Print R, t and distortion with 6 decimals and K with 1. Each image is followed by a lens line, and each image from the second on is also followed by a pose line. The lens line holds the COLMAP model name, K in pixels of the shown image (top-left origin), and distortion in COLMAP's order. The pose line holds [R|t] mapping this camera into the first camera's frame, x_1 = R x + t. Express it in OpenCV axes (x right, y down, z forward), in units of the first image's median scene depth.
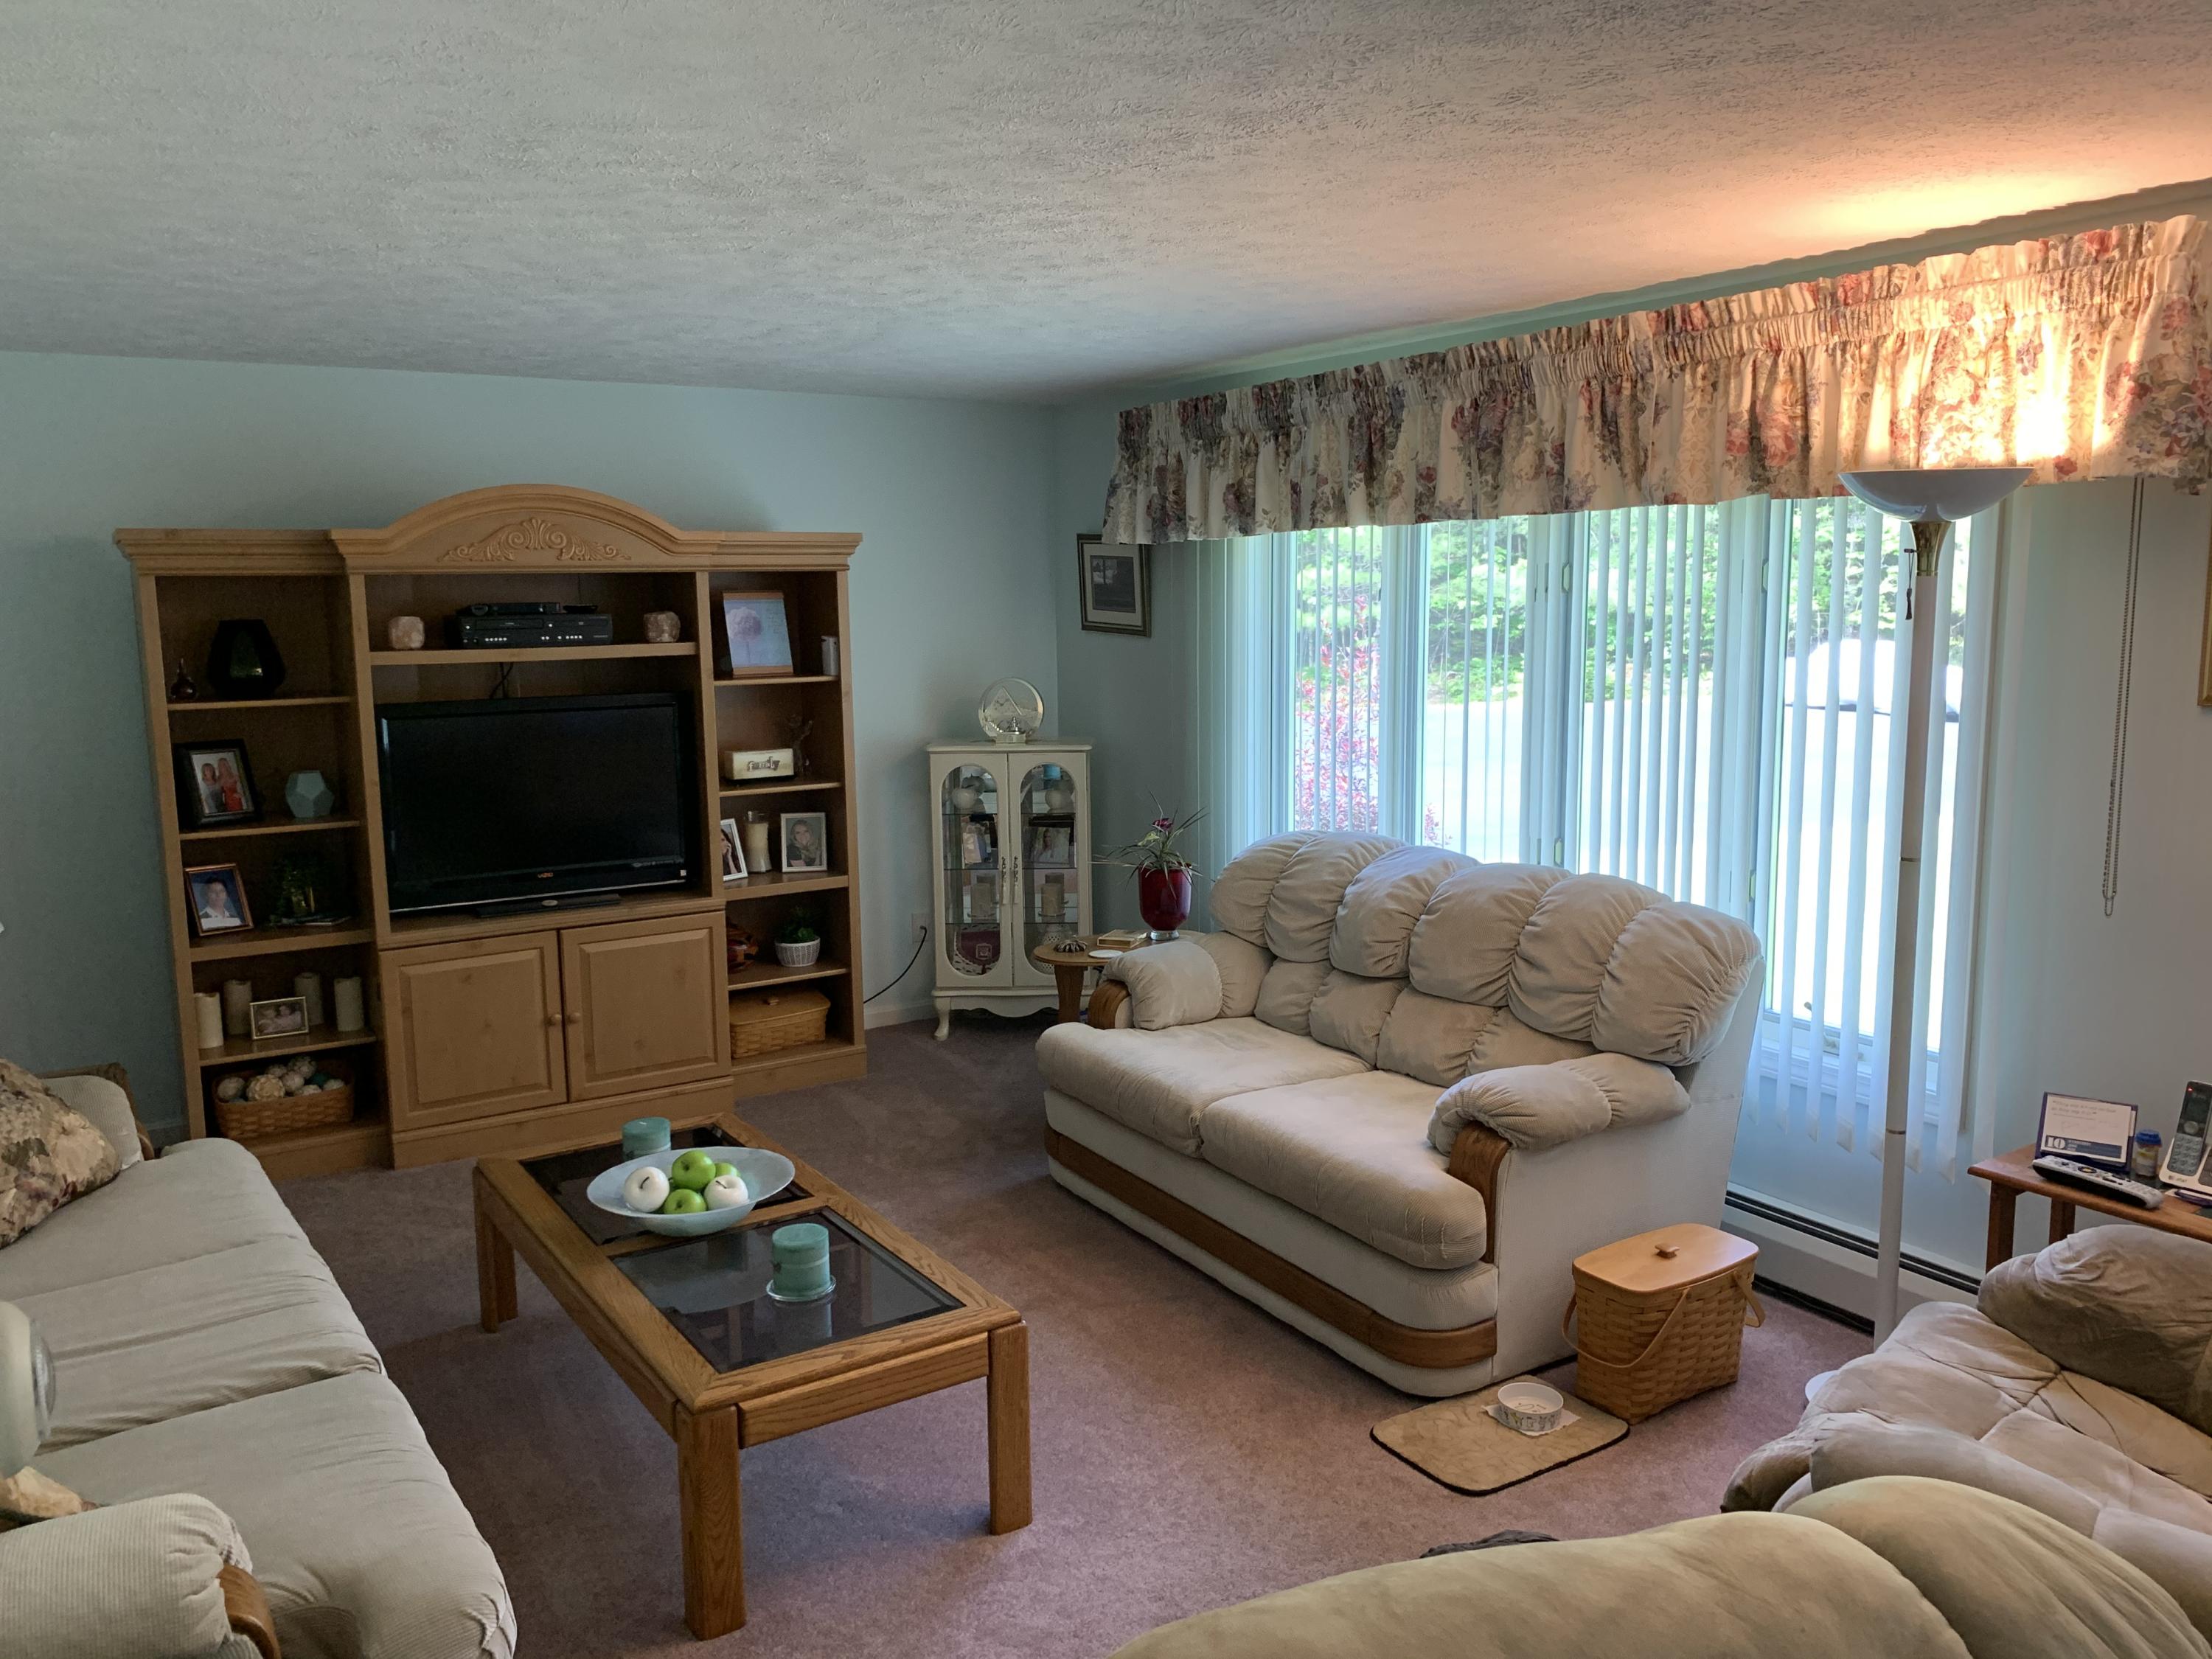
lens RADIAL K [[1698.5, 0, 1120.8], [0, 1698.5, 812.4], [0, 0, 1]] dist [0.024224, -0.032842]
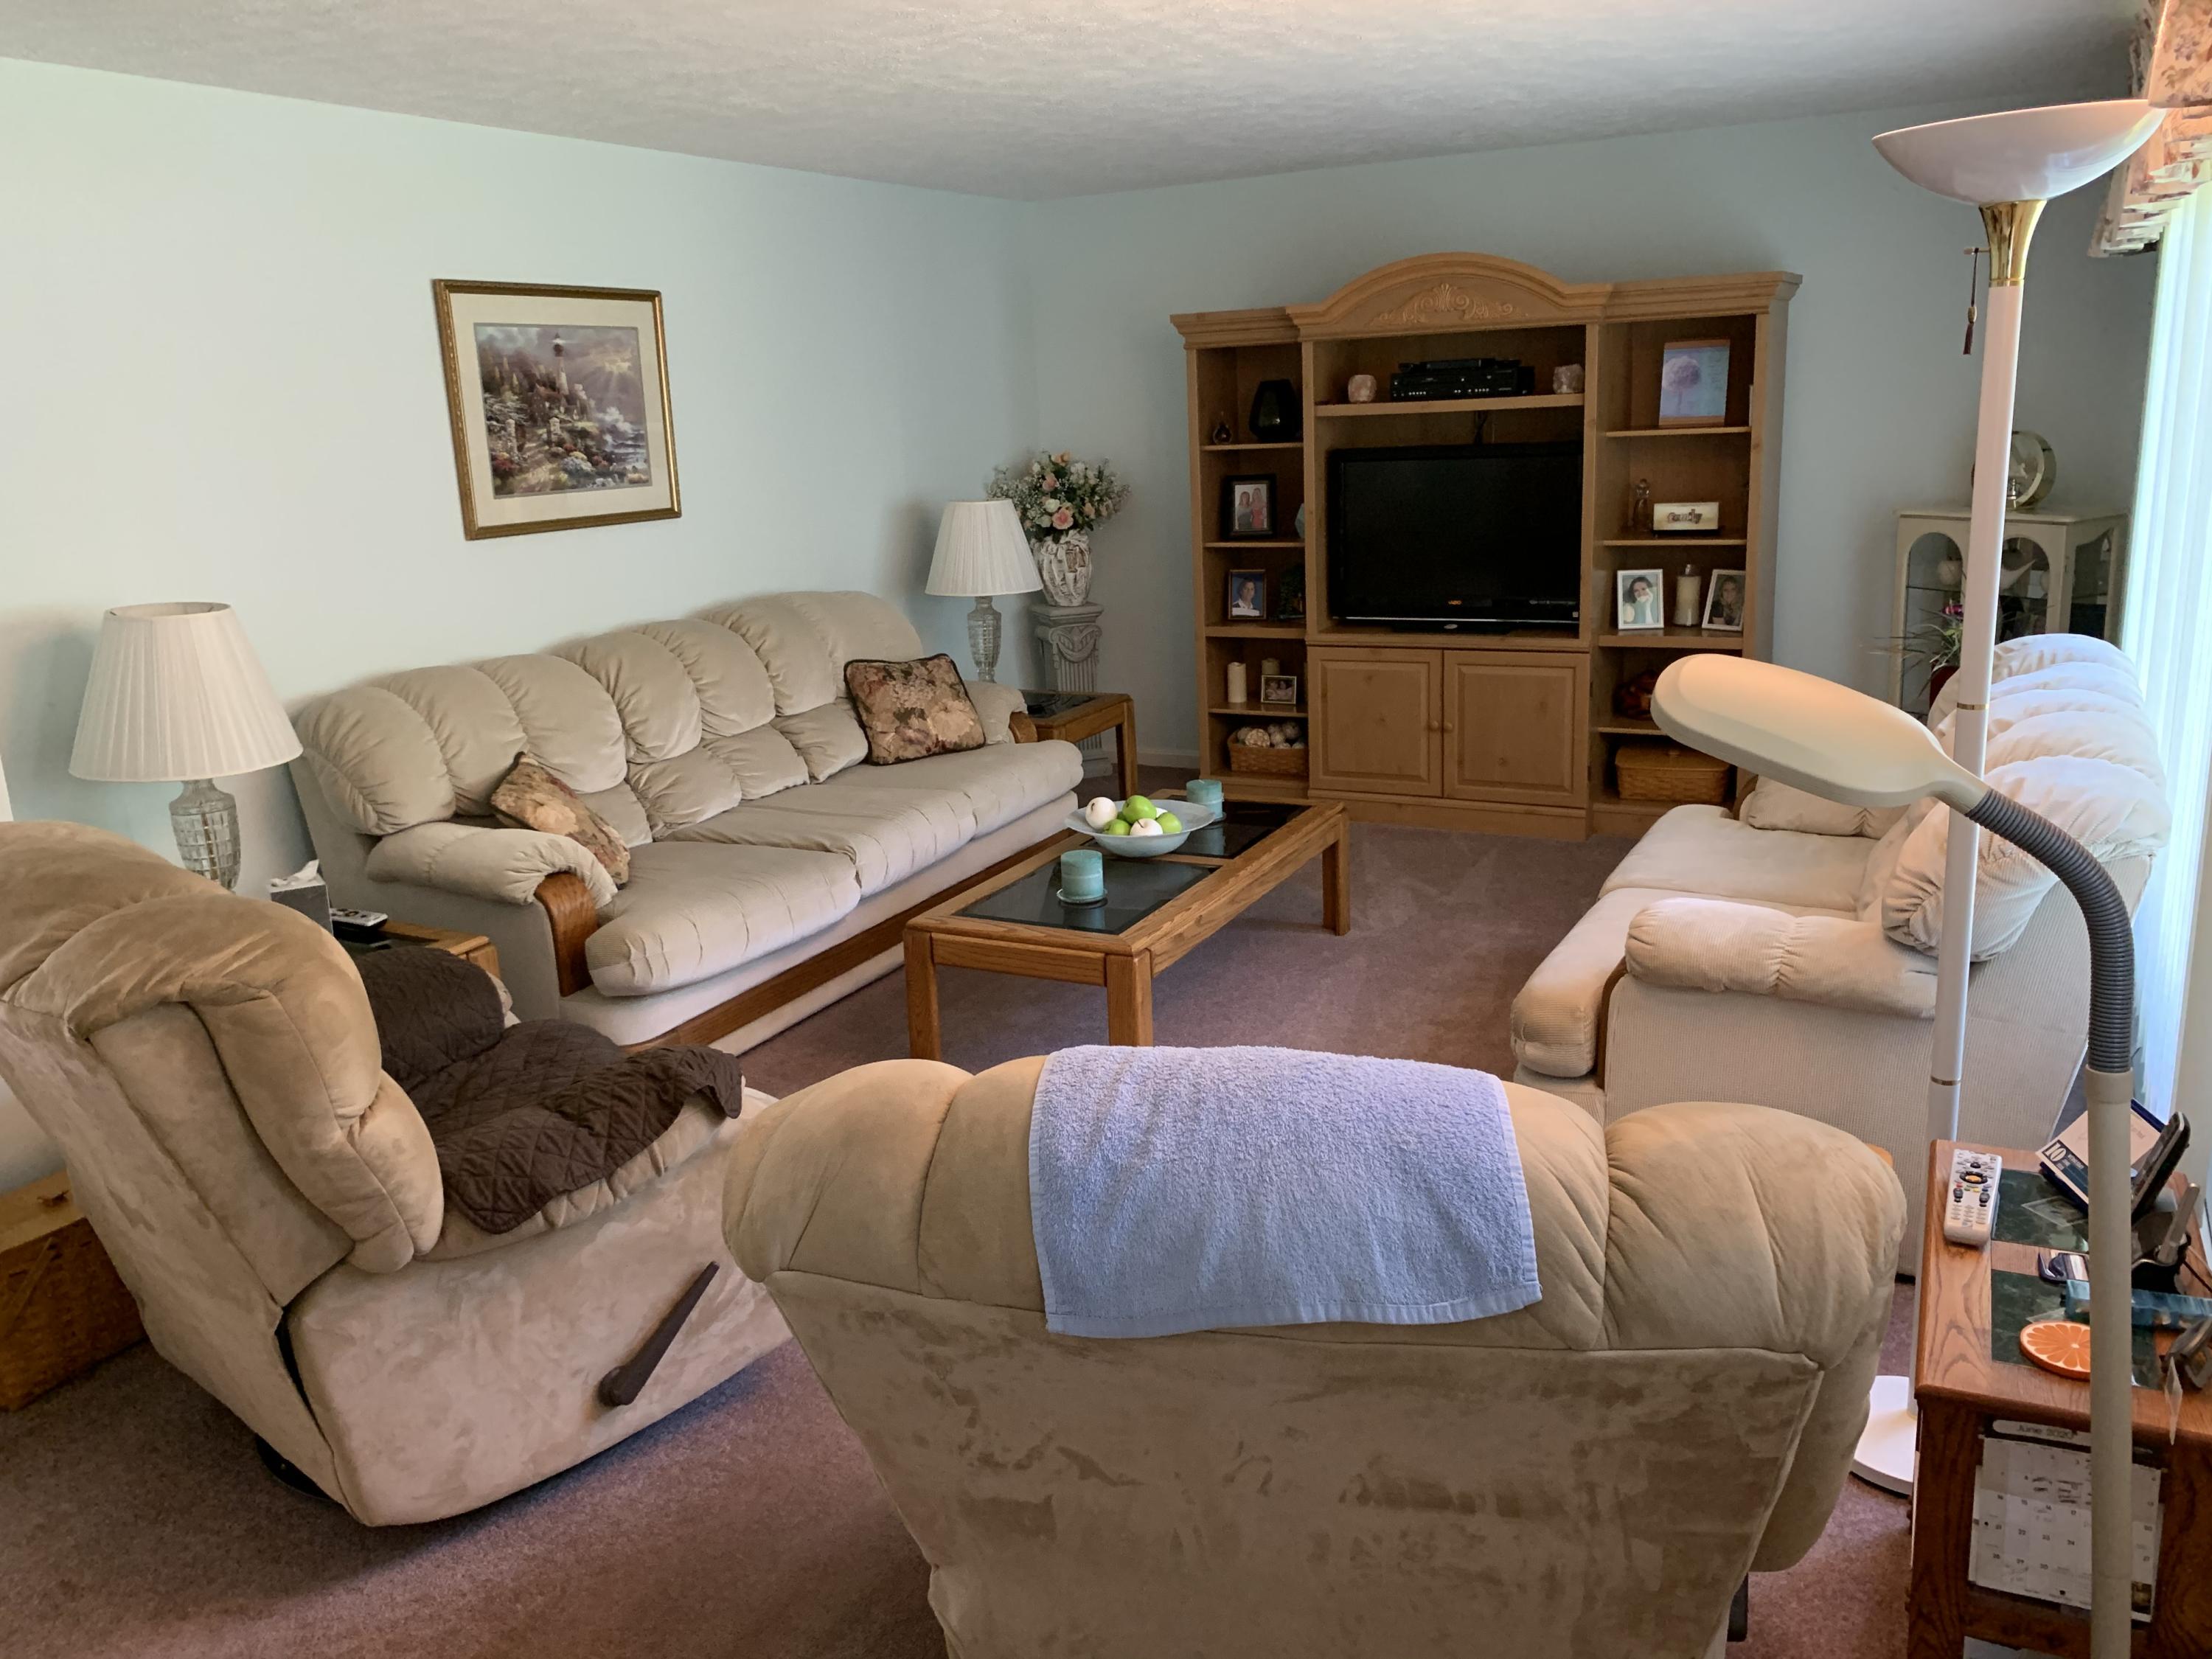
lens RADIAL K [[1698.5, 0, 1110.7], [0, 1698.5, 832.0], [0, 0, 1]] dist [0.024224, -0.032842]
pose [[0.489559, 0.205907, -0.847310, 0.598603], [-0.078072, 0.978167, 0.192598, -0.015832], [0.868468, -0.028137, 0.494946, 0.235273]]
